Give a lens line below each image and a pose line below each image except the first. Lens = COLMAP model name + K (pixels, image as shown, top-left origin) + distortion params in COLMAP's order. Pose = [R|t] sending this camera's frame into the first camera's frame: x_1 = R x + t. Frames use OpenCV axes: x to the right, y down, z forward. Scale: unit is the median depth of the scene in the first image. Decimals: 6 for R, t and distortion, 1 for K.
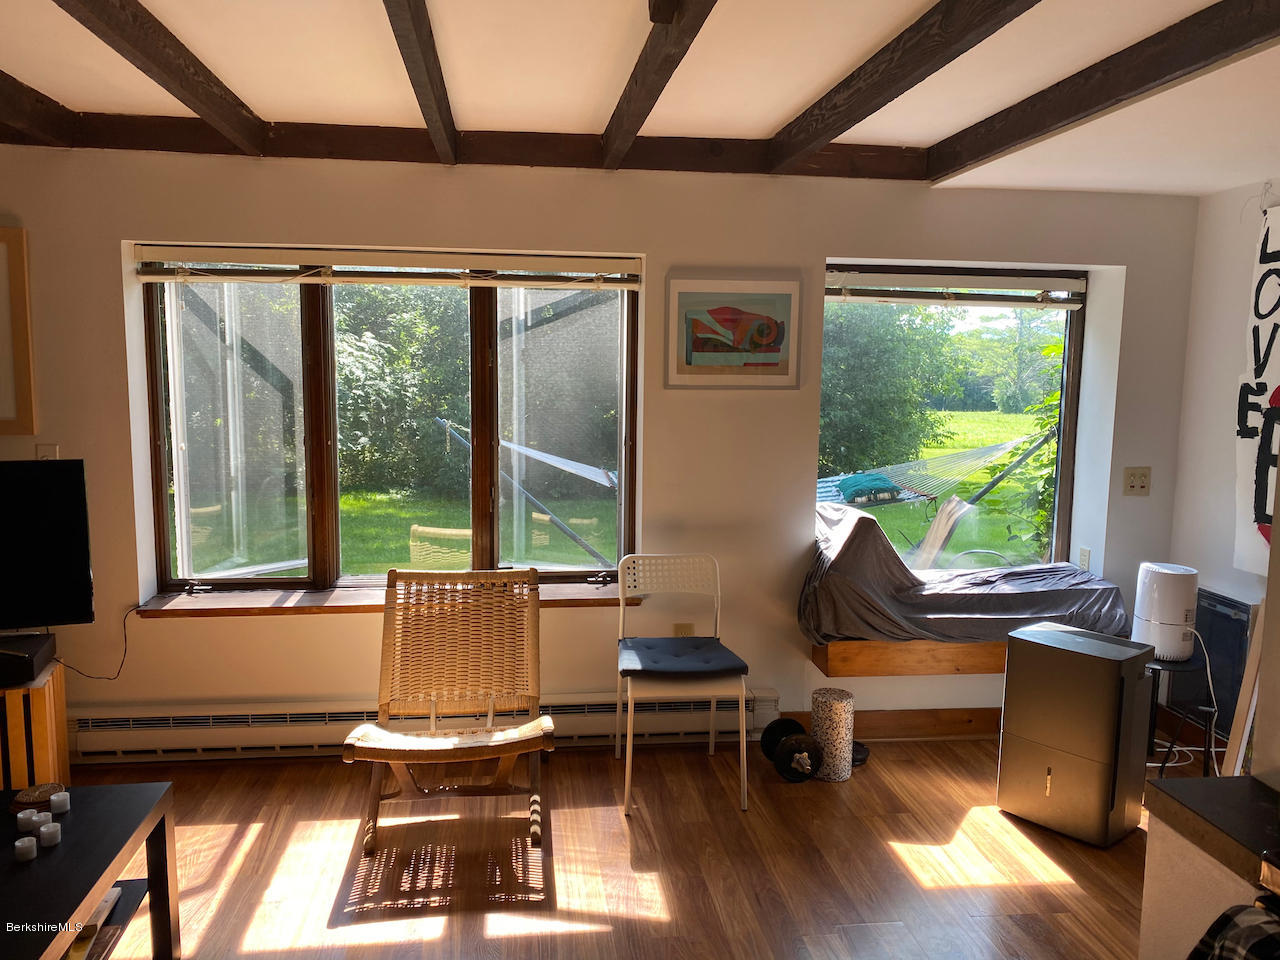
lens RADIAL K [[970.7, 0, 630.9], [0, 970.7, 469.2], [0, 0, 1]] dist [0.049935, -0.074205]
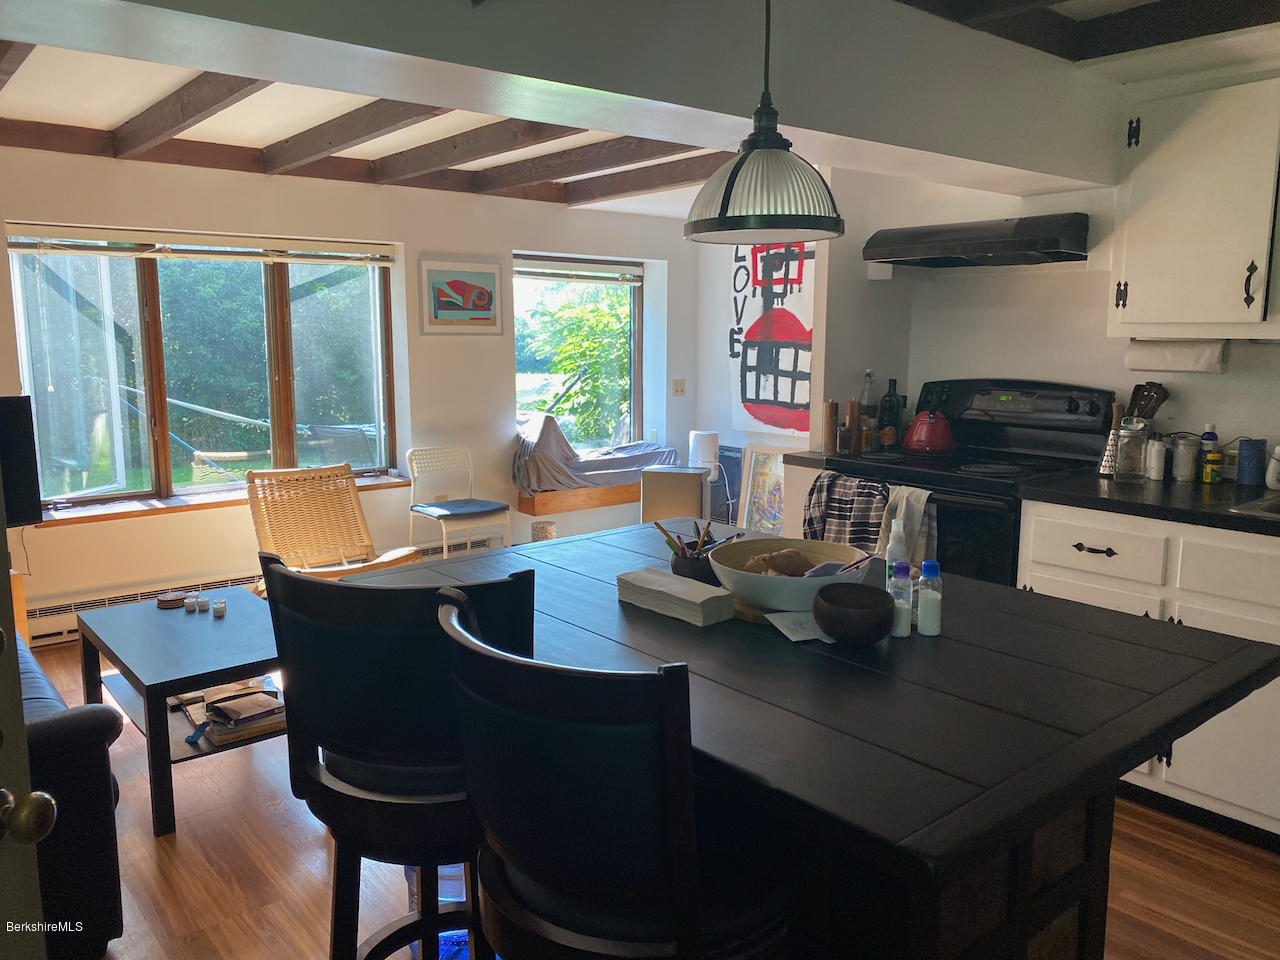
lens RADIAL K [[970.7, 0, 652.4], [0, 970.7, 489.8], [0, 0, 1]] dist [0.049935, -0.074205]
pose [[0.834567, -0.100178, 0.541721, -0.496646], [0.071971, 0.994726, 0.073073, 0.067358], [-0.546185, -0.021996, 0.837376, -0.437143]]
